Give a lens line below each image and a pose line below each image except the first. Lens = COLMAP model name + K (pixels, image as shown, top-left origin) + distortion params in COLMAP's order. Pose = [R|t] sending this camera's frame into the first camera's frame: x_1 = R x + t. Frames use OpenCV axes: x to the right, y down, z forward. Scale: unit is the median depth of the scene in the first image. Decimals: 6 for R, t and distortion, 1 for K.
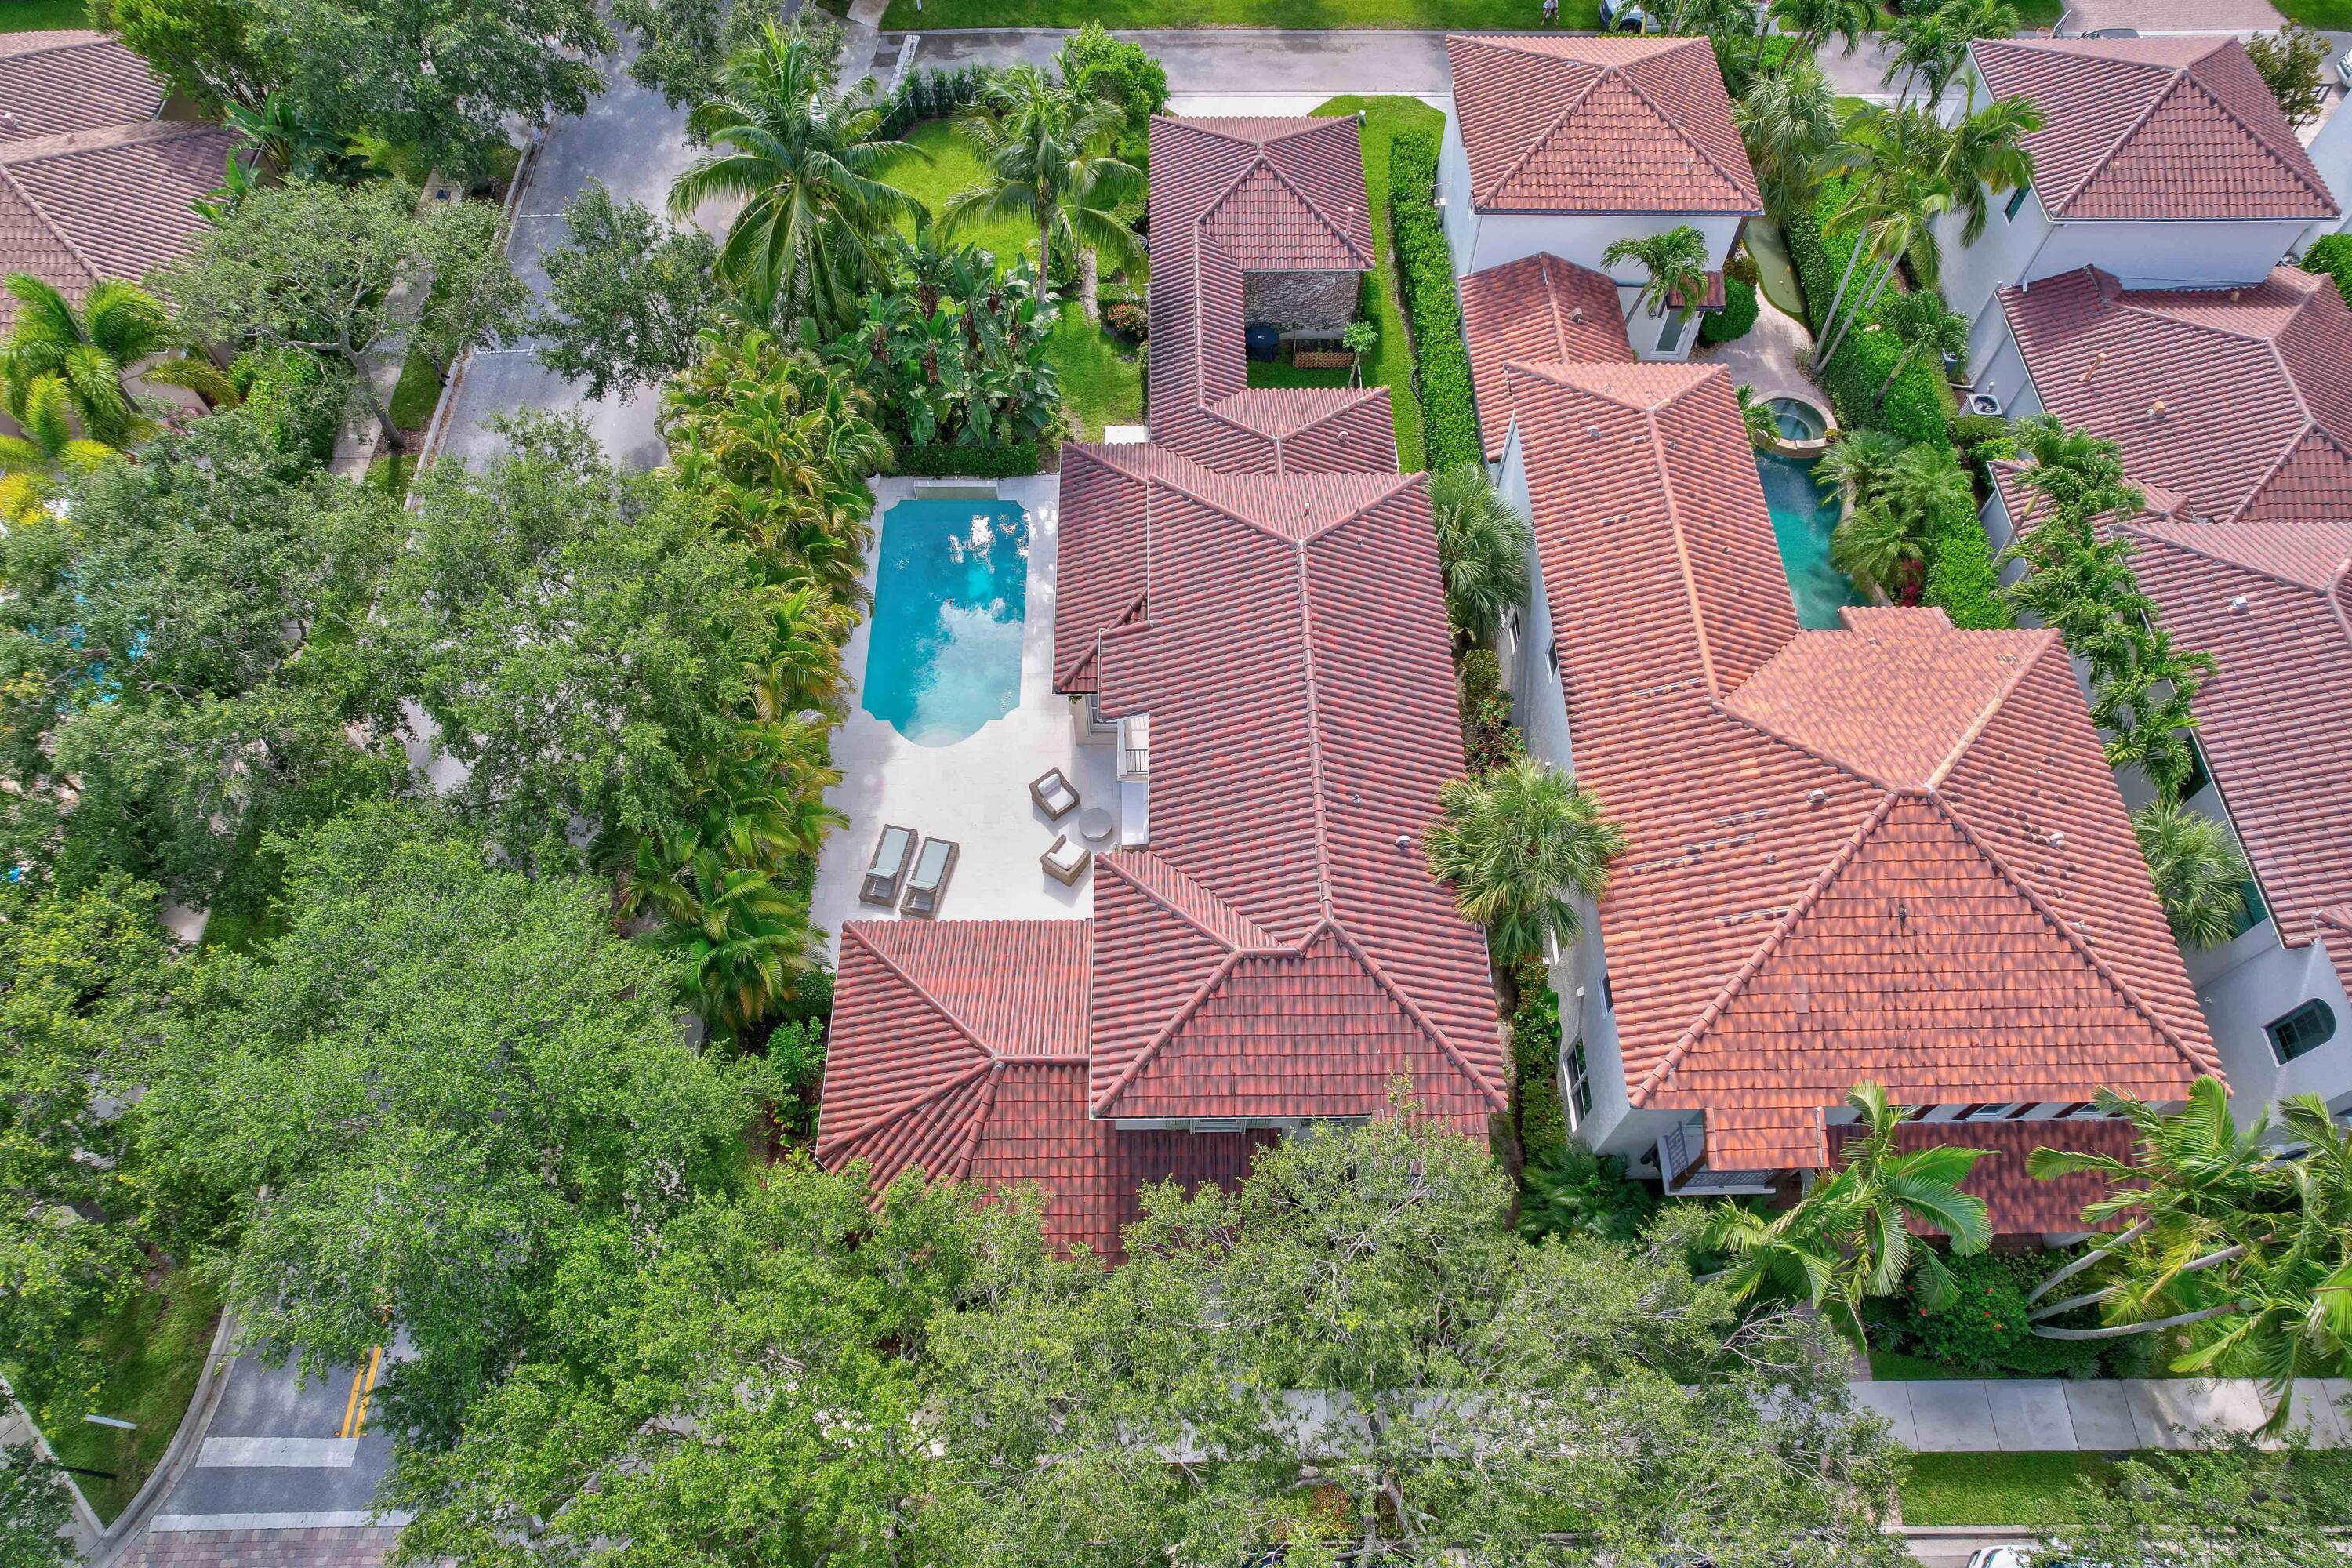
lens RADIAL K [[1525.3, 0, 1176.0], [0, 1525.3, 784.0], [0, 0, 1]] dist [-0.053028, 0.039145]
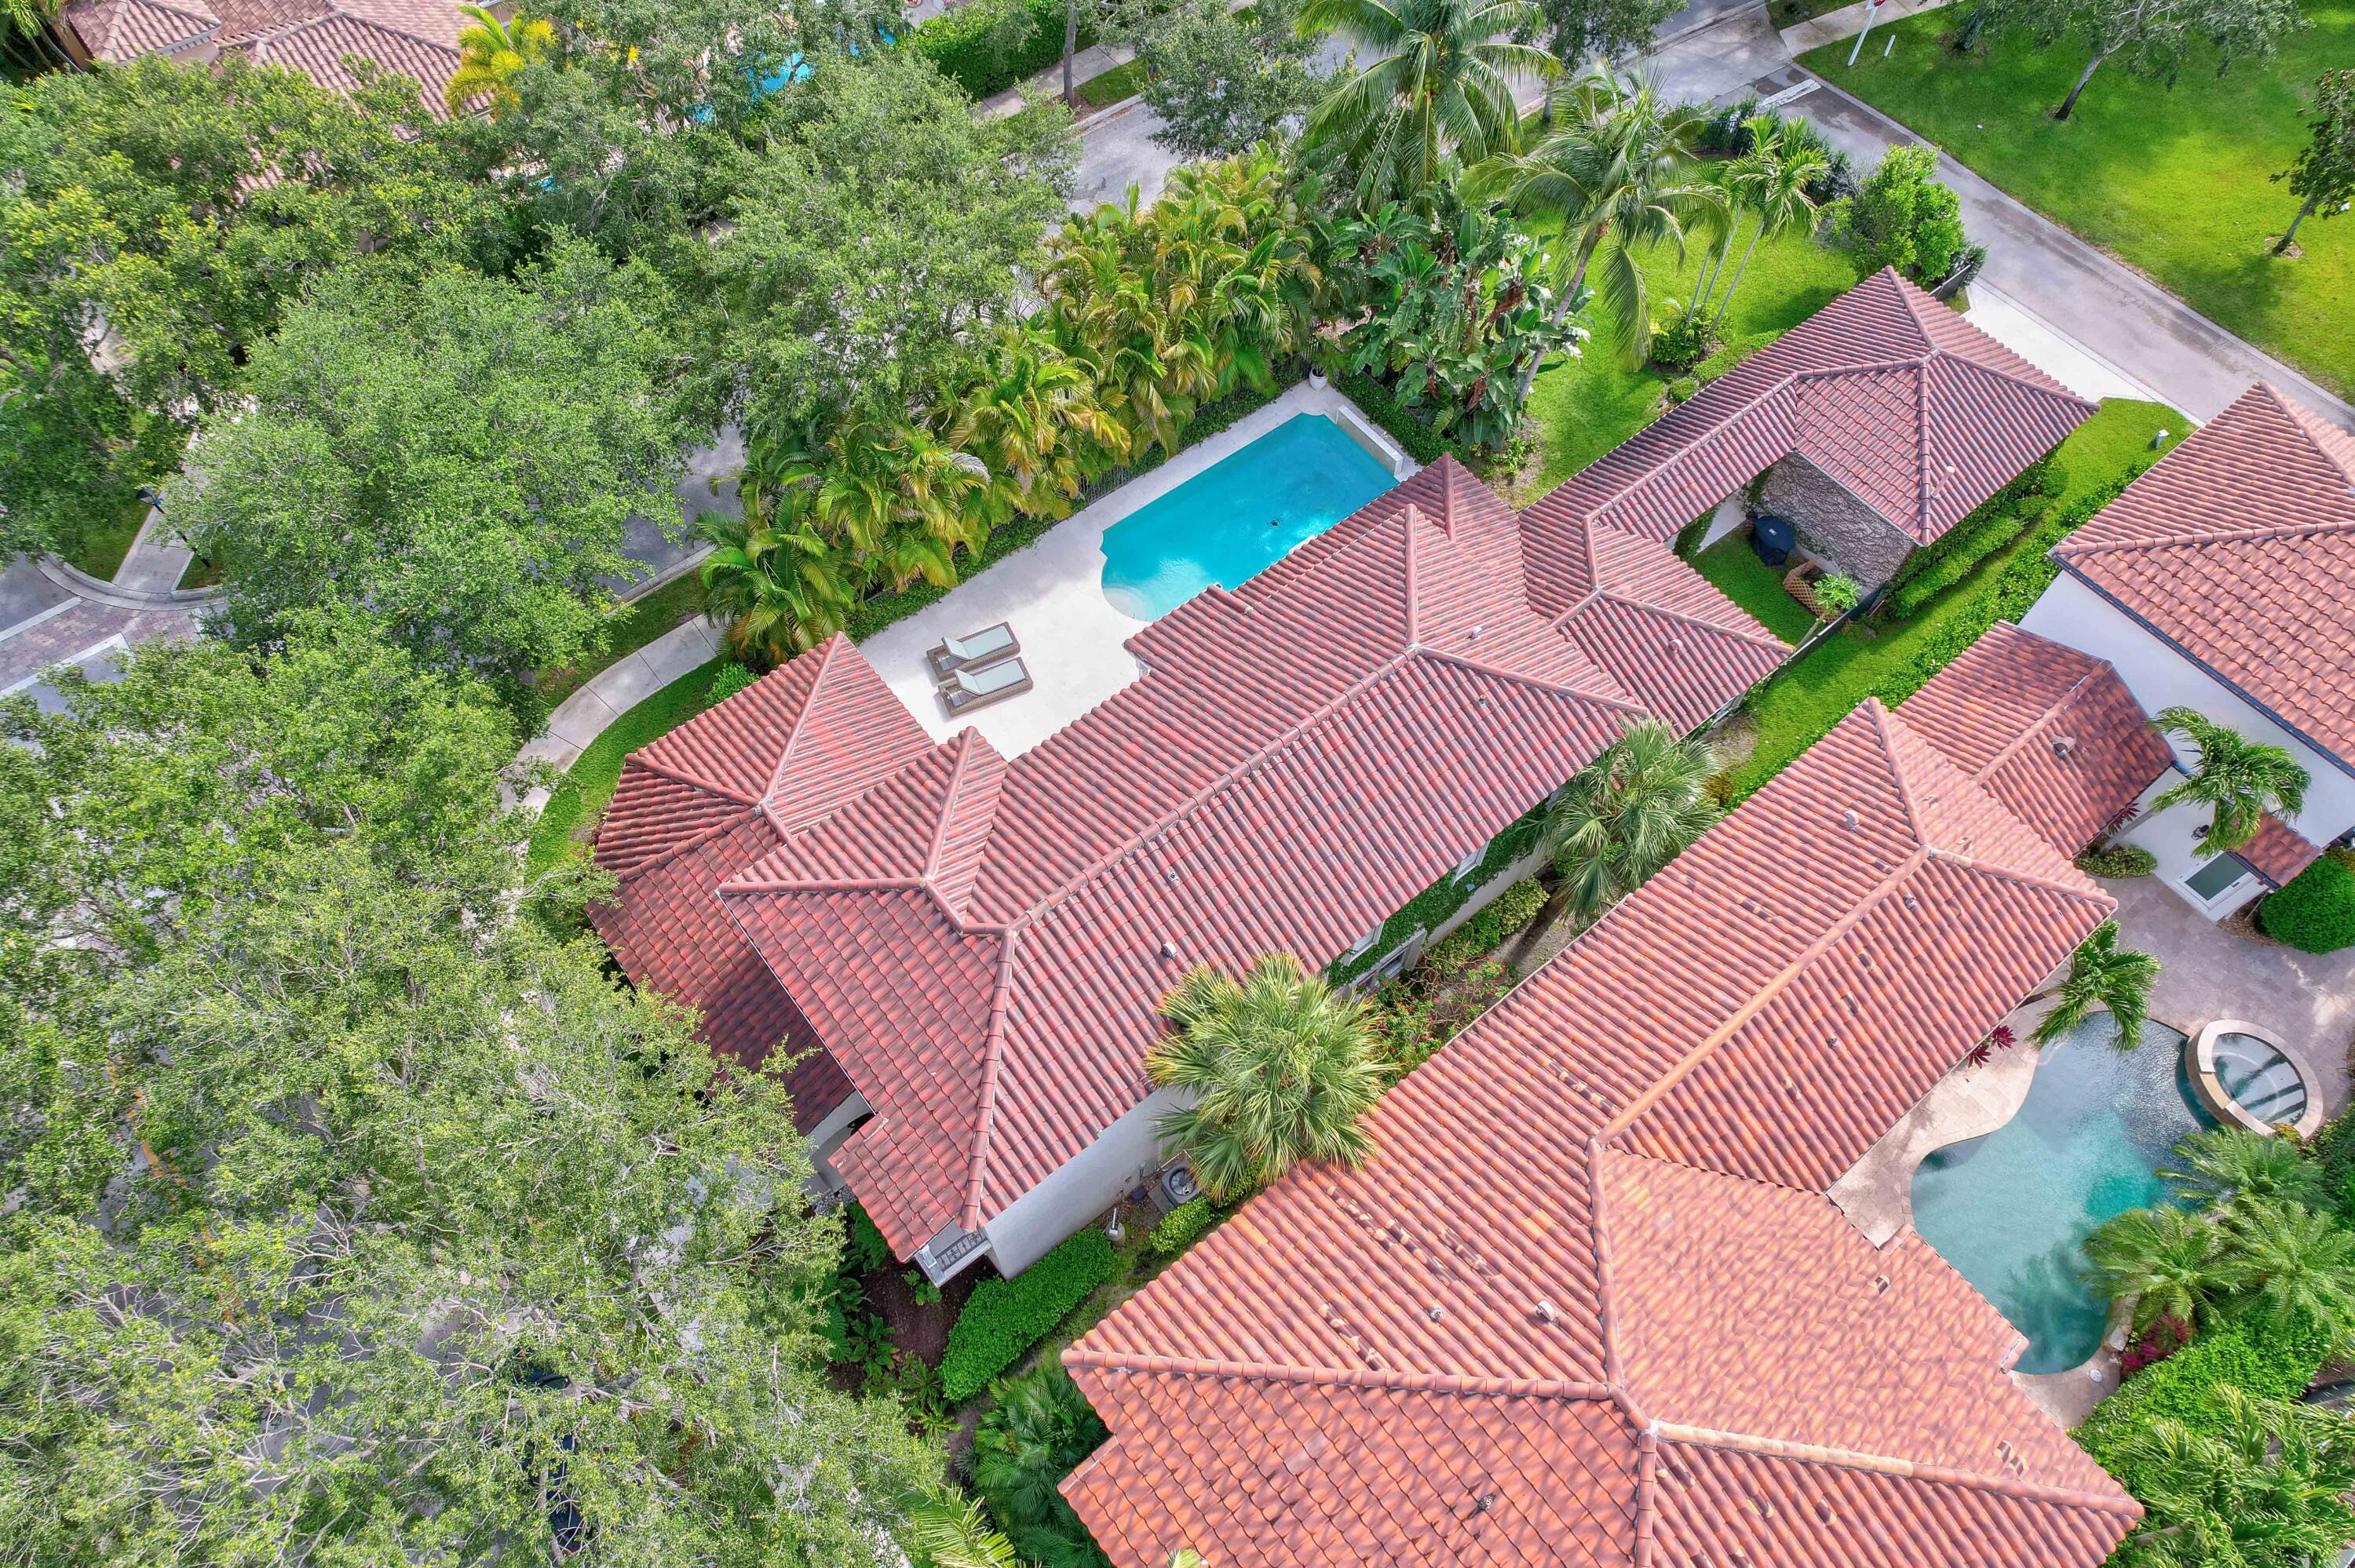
lens RADIAL K [[1525.1, 0, 1177.5], [0, 1525.1, 784.0], [0, 0, 1]] dist [-0.078656, 0.080355]
pose [[0.615239, 0.677942, -0.402338, 0.422107], [-0.679932, 0.714609, 0.164397, -0.166093], [0.398966, 0.172419, 0.900609, 0.229292]]
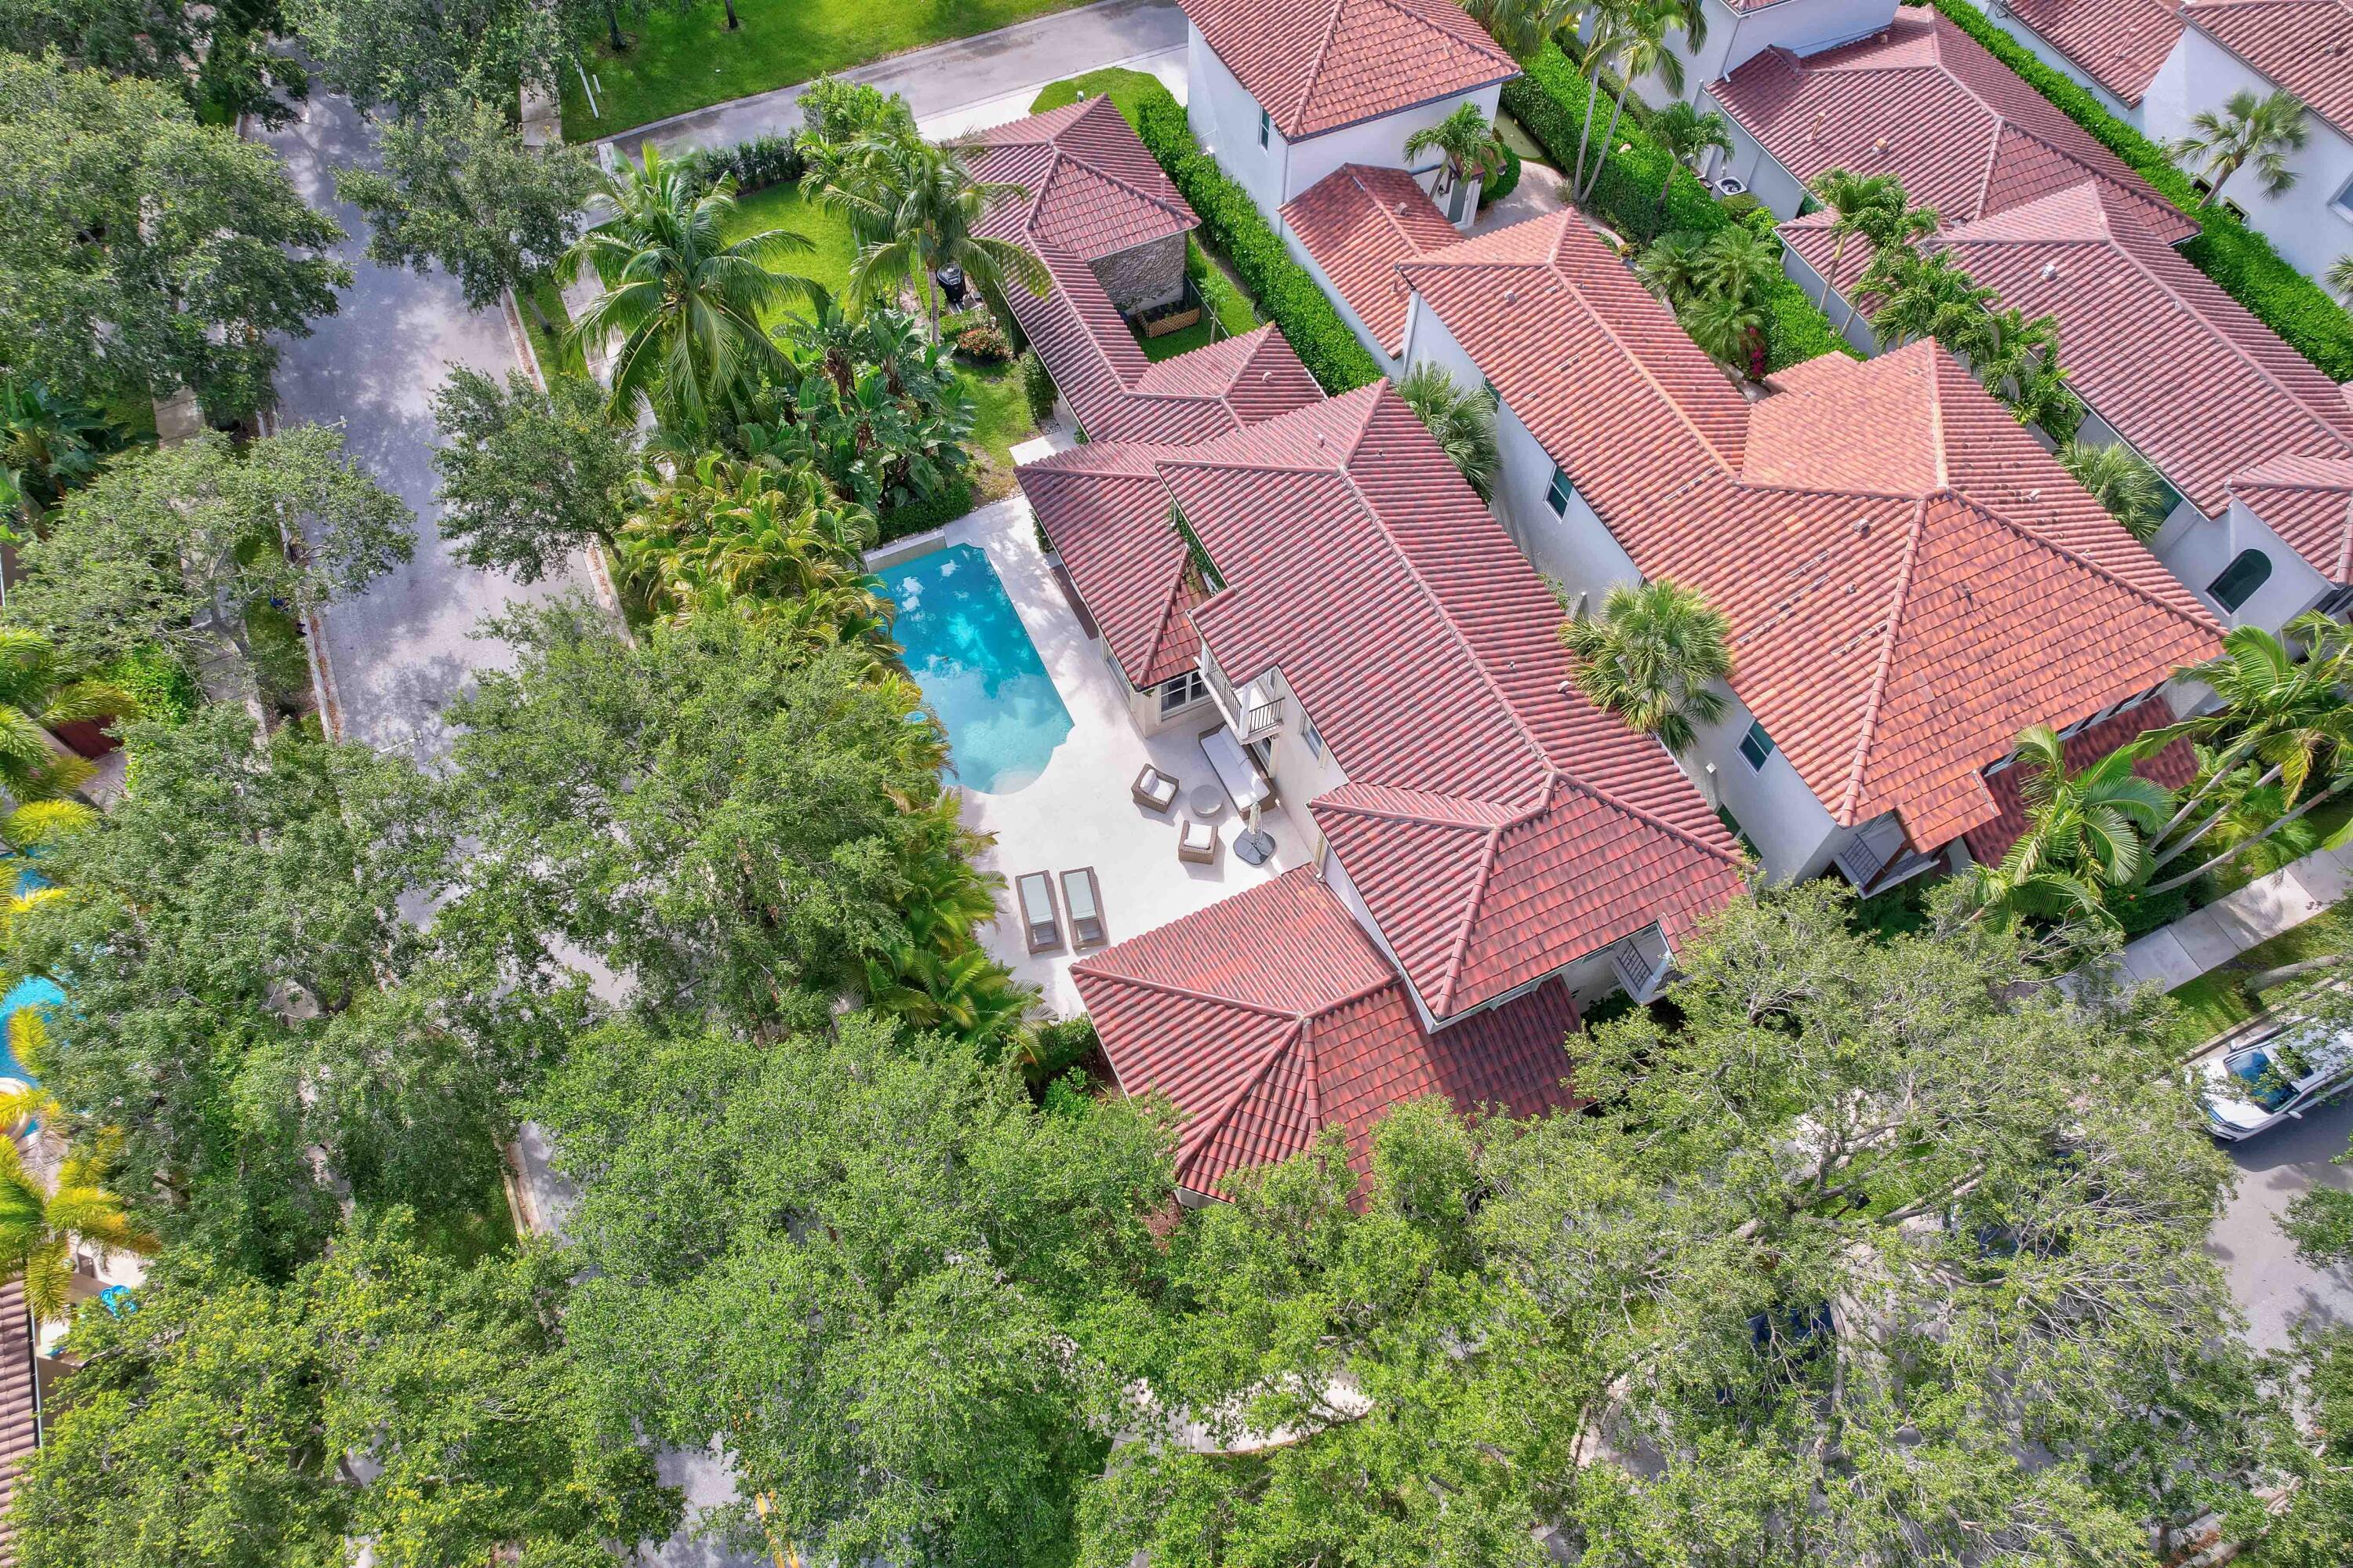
lens RADIAL K [[1526.0, 0, 1176.5], [0, 1526.0, 784.0], [0, 0, 1]] dist [-0.053028, 0.039145]
pose [[0.908640, -0.358876, 0.213500, -0.357477], [0.358663, 0.932561, 0.041118, -0.041569], [-0.213858, 0.039213, 0.976077, -0.003513]]
